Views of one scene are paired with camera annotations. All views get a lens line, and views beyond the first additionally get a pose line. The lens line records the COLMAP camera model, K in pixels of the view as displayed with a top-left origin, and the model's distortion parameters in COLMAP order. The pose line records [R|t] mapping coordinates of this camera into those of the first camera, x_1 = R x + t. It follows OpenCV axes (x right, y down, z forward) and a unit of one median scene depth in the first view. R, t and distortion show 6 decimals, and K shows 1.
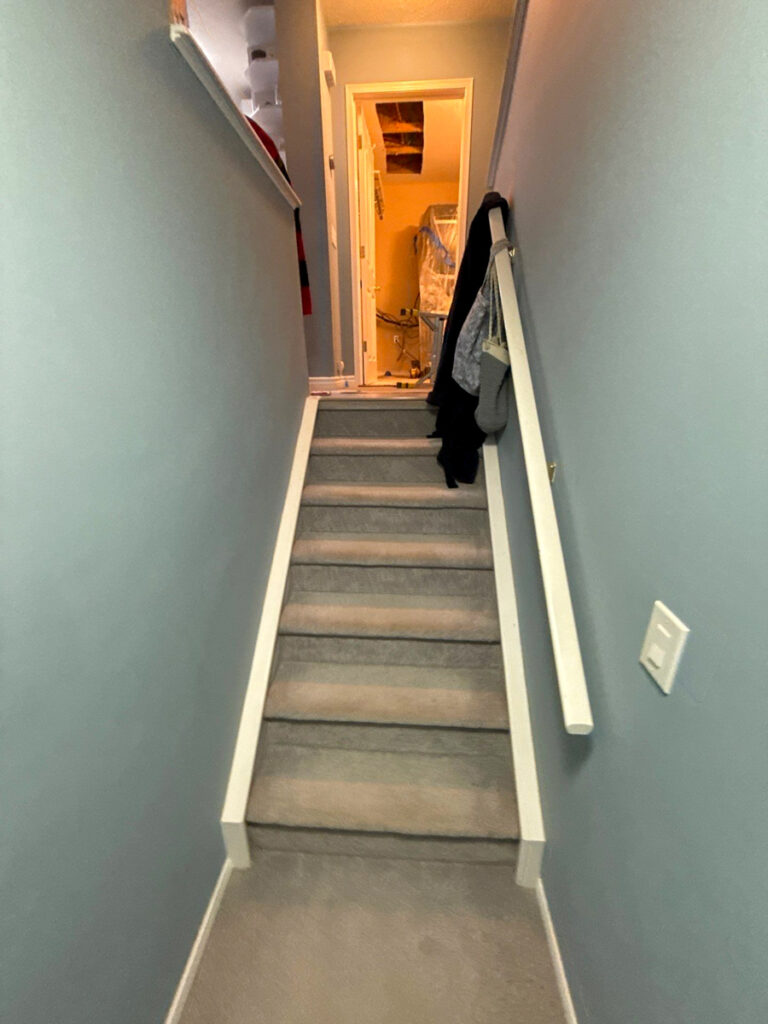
lens RADIAL K [[405.0, 0, 377.4], [0, 405.0, 519.3], [0, 0, 1]] dist [0.000784, -0.000610]
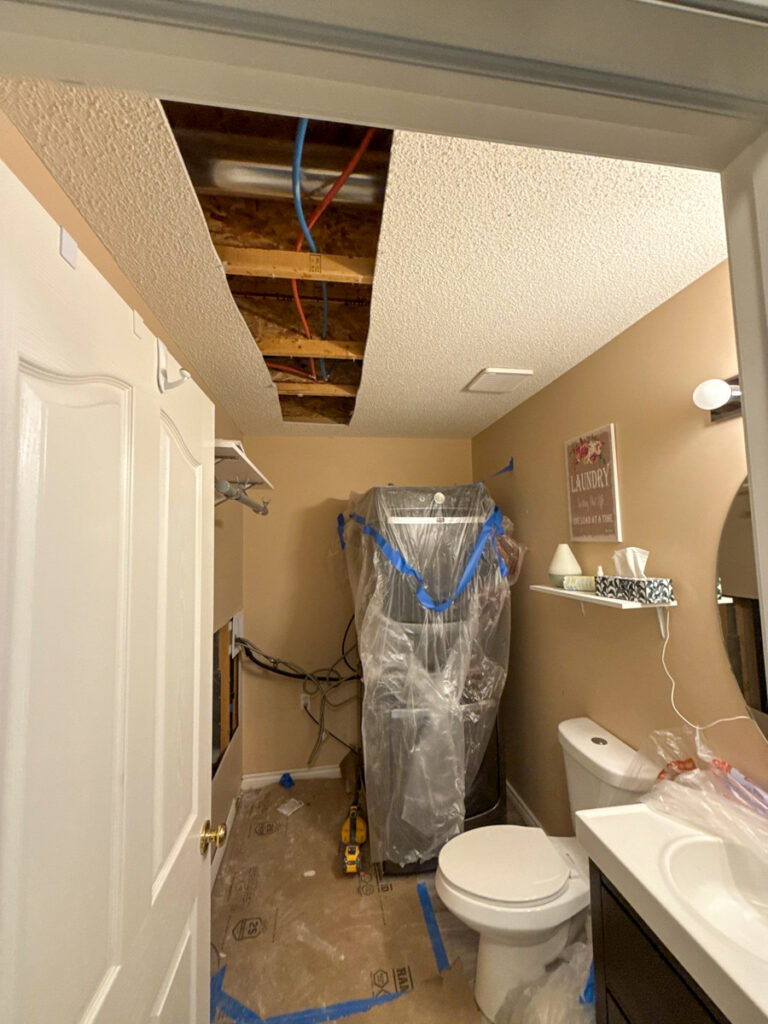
lens RADIAL K [[405.0, 0, 376.5], [0, 405.0, 513.7], [0, 0, 1]] dist [0.000784, -0.000610]
pose [[0.979601, 0.007461, 0.200812, 0.038019], [0.076863, 0.909407, -0.408743, -0.546177], [-0.185669, 0.415840, 0.890283, 0.589680]]
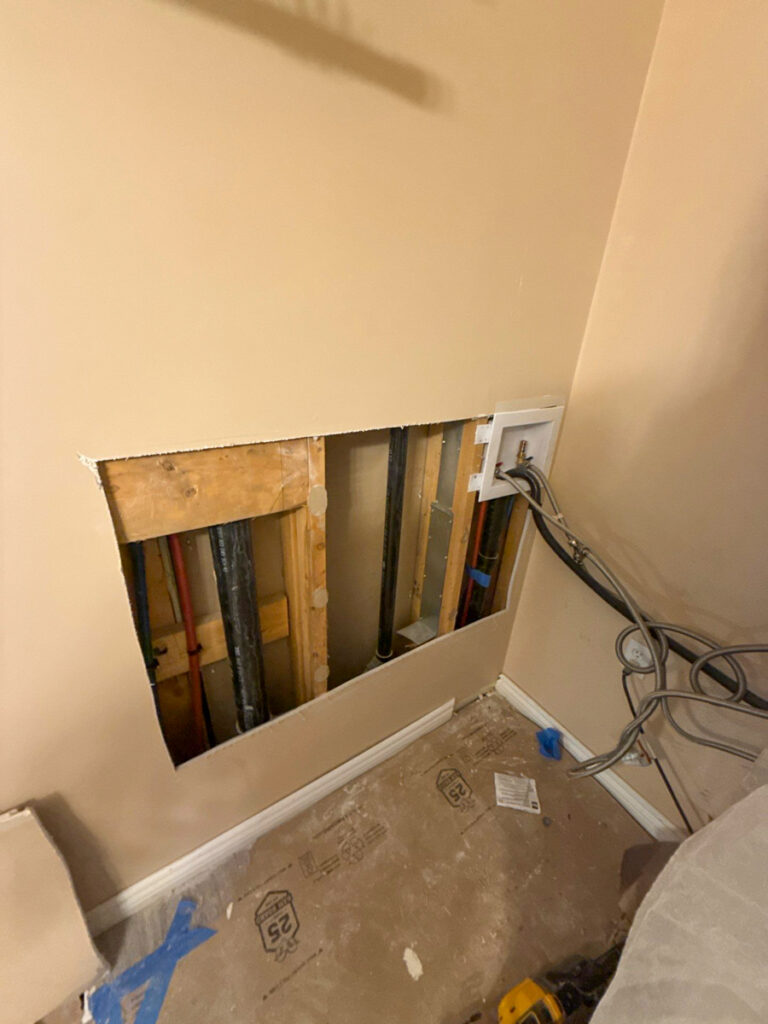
lens RADIAL K [[405.0, 0, 385.1], [0, 405.0, 511.4], [0, 0, 1]] dist [0.000784, -0.000610]
pose [[0.601876, 0.377708, -0.703620, 0.106767], [-0.326983, 0.920395, 0.214373, -0.634044], [0.728579, 0.101046, 0.677468, 0.960340]]
